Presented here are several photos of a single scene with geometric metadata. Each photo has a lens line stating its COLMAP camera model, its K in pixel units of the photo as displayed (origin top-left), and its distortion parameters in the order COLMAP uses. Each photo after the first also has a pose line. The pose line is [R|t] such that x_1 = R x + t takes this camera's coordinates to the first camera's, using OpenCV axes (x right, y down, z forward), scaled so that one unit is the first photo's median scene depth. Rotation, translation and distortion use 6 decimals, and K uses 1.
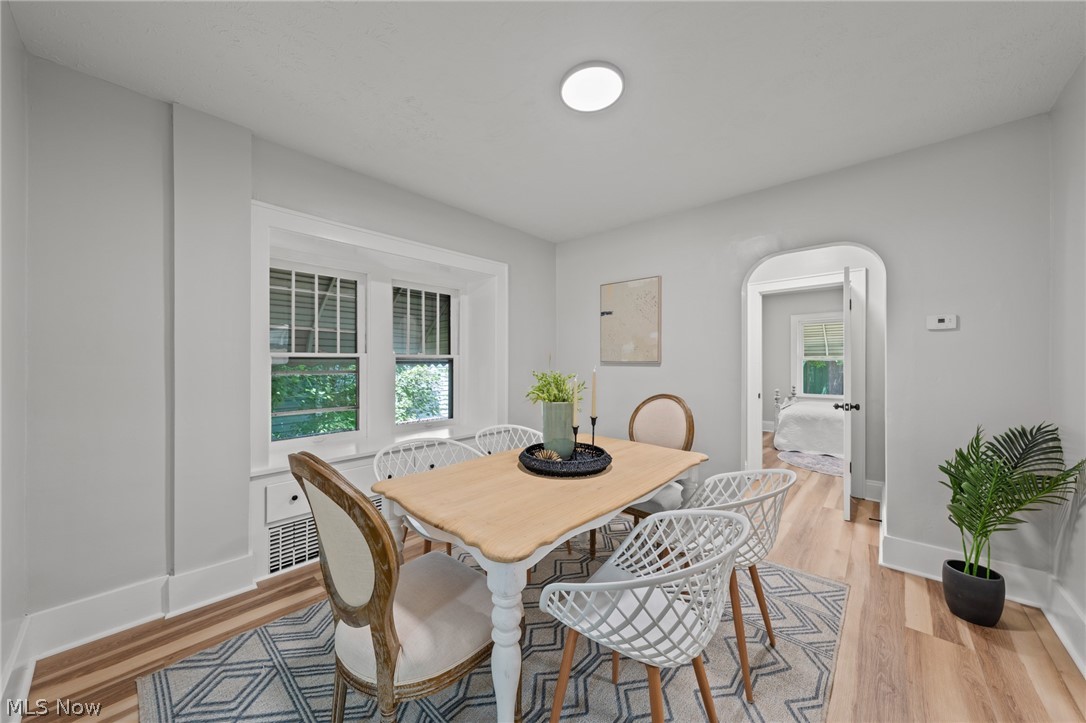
lens RADIAL K [[385.6, 0, 541.2], [0, 385.6, 359.3], [0, 0, 1]] dist [-0.005617, -0.000099]
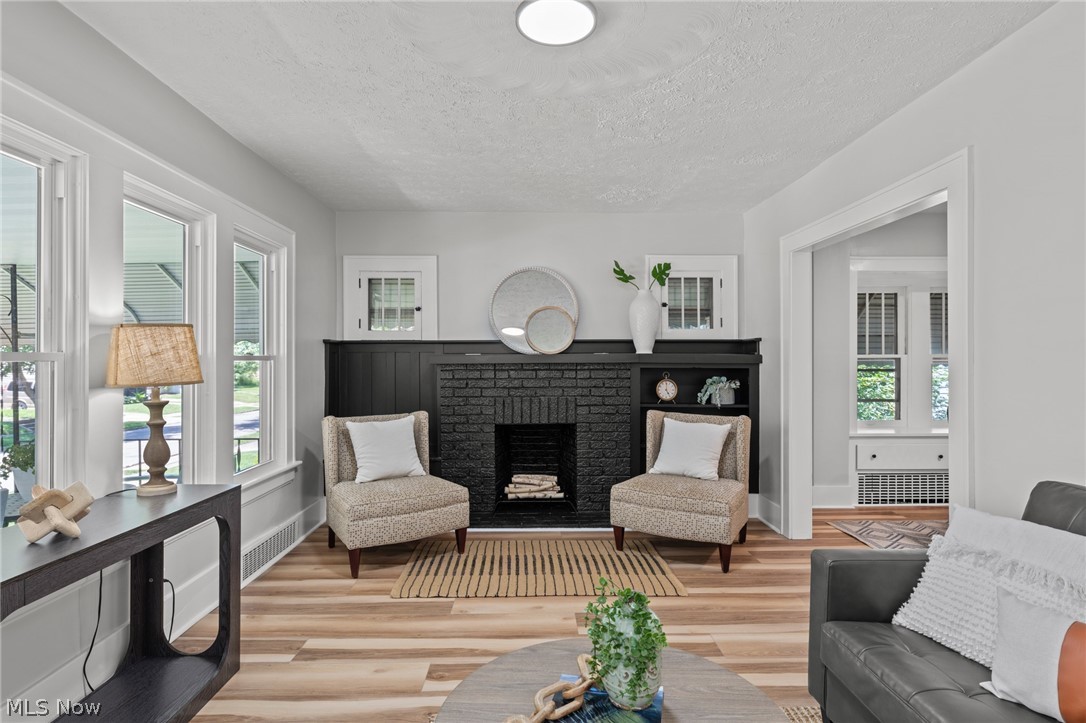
lens RADIAL K [[567.2, 0, 545.3], [0, 567.2, 363.2], [0, 0, 1]] dist [0.004606, -0.000461]
pose [[0.697263, 0.002136, -0.716812, 0.016184], [0.005107, 0.999955, 0.007947, -0.007057], [0.716797, -0.009202, 0.697221, -0.984391]]
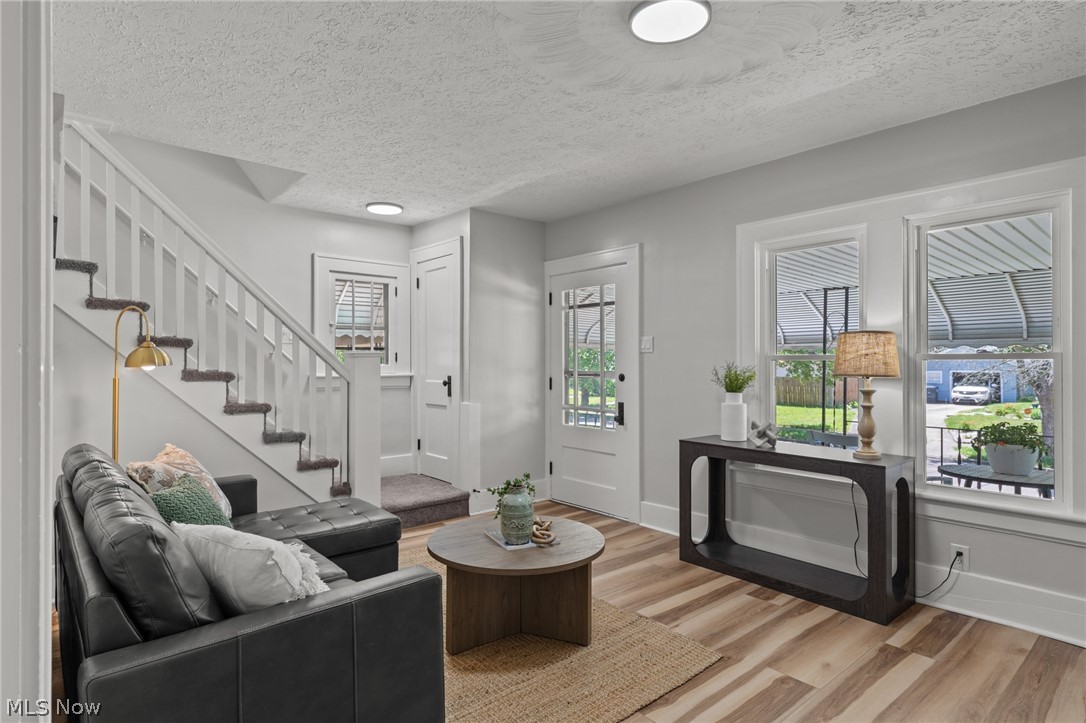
lens RADIAL K [[567.2, 0, 556.2], [0, 567.2, 357.9], [0, 0, 1]] dist [0.004606, -0.000461]
pose [[-0.994057, 0.000641, 0.108862, -0.387585], [-0.001068, 0.999877, -0.015644, 0.004683], [-0.108858, -0.015667, -0.993934, 0.149395]]
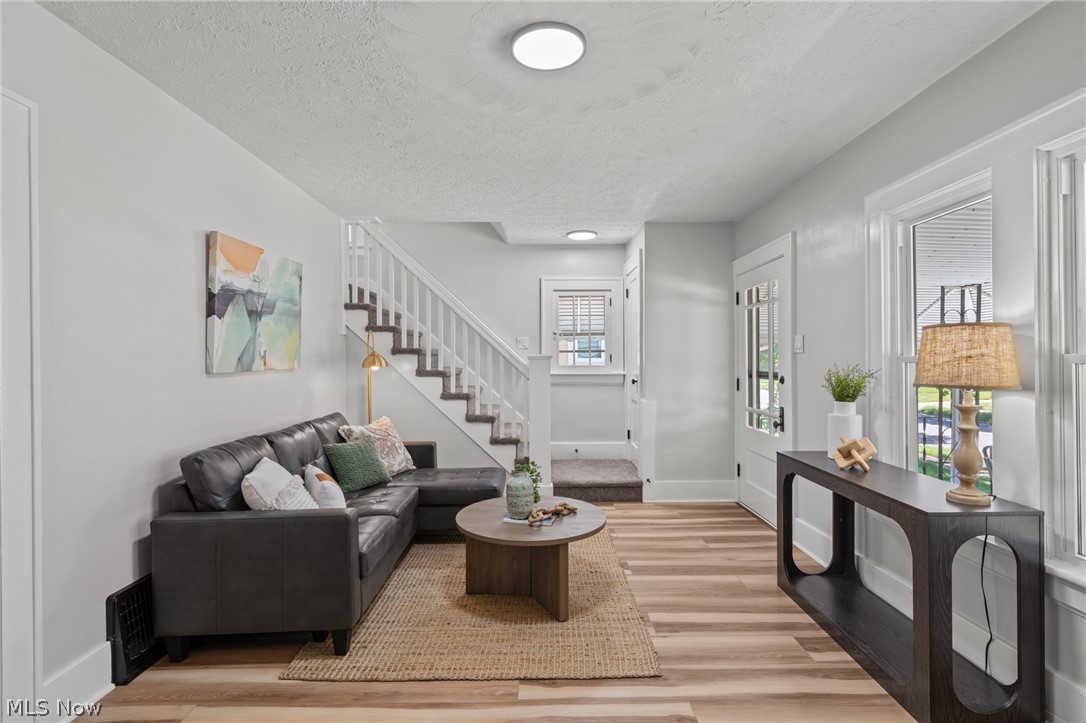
lens RADIAL K [[526.7, 0, 554.0], [0, 526.7, 357.3], [0, 0, 1]] dist [-0.003742, 0.001808]
pose [[-0.693741, 0.005733, 0.720202, -0.918417], [-0.001234, 0.999957, -0.009148, -0.009537], [-0.720223, -0.007235, -0.693704, -0.067265]]
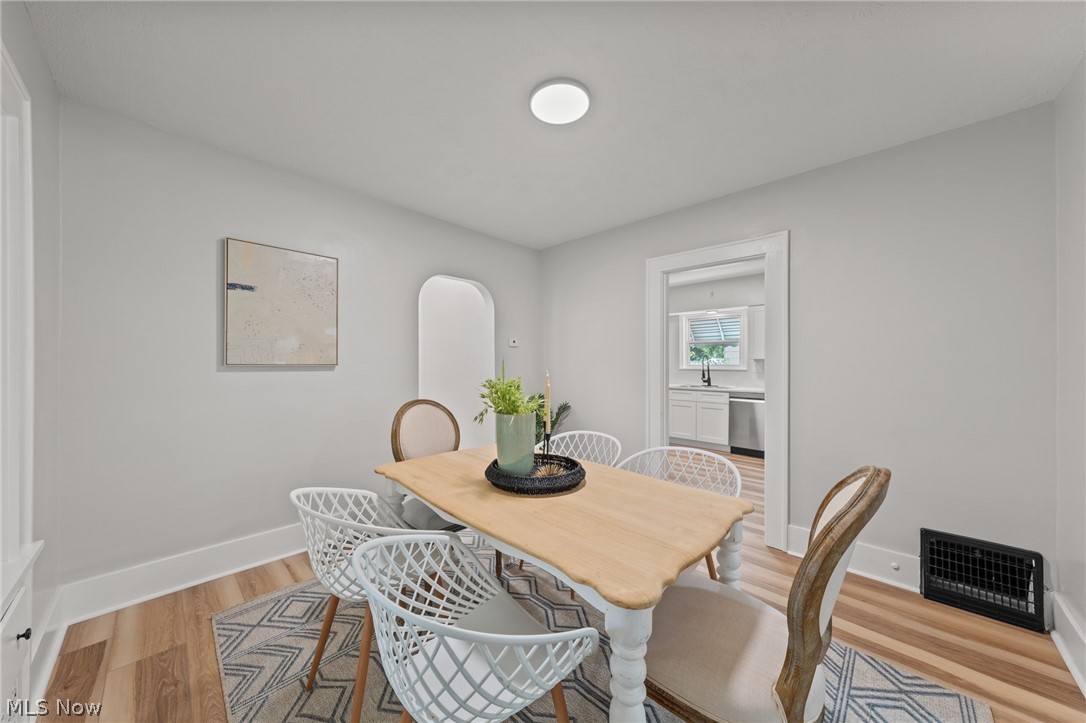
lens RADIAL K [[372.3, 0, 544.2], [0, 372.3, 361.4], [0, 0, 1]] dist [-0.005862, 0.000772]
pose [[0.011184, 0.005636, 0.999922, -0.488869], [-0.010798, 0.999926, -0.005515, -0.000422], [-0.999879, -0.010735, 0.011244, 0.566140]]
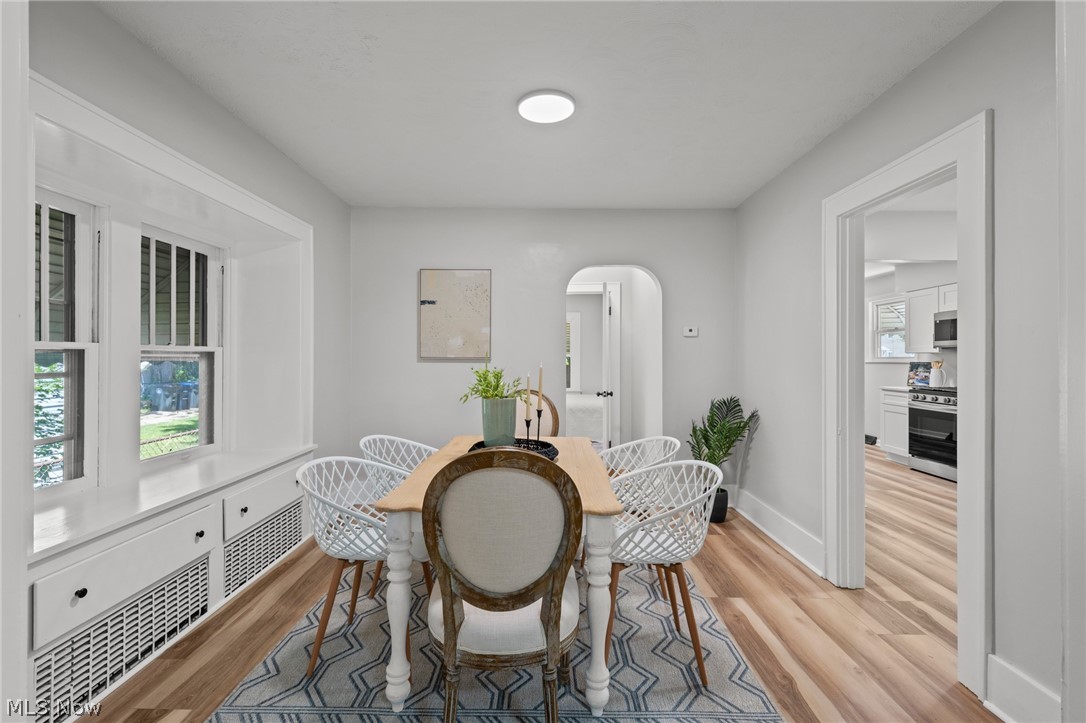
lens RADIAL K [[488.4, 0, 534.8], [0, 488.4, 354.1], [0, 0, 1]] dist [-0.000853, -0.000083]
pose [[0.739899, 0.006770, 0.672684, -0.459808], [-0.008424, 0.999964, -0.000798, -0.001960], [-0.672666, -0.005076, 0.739929, 0.002449]]
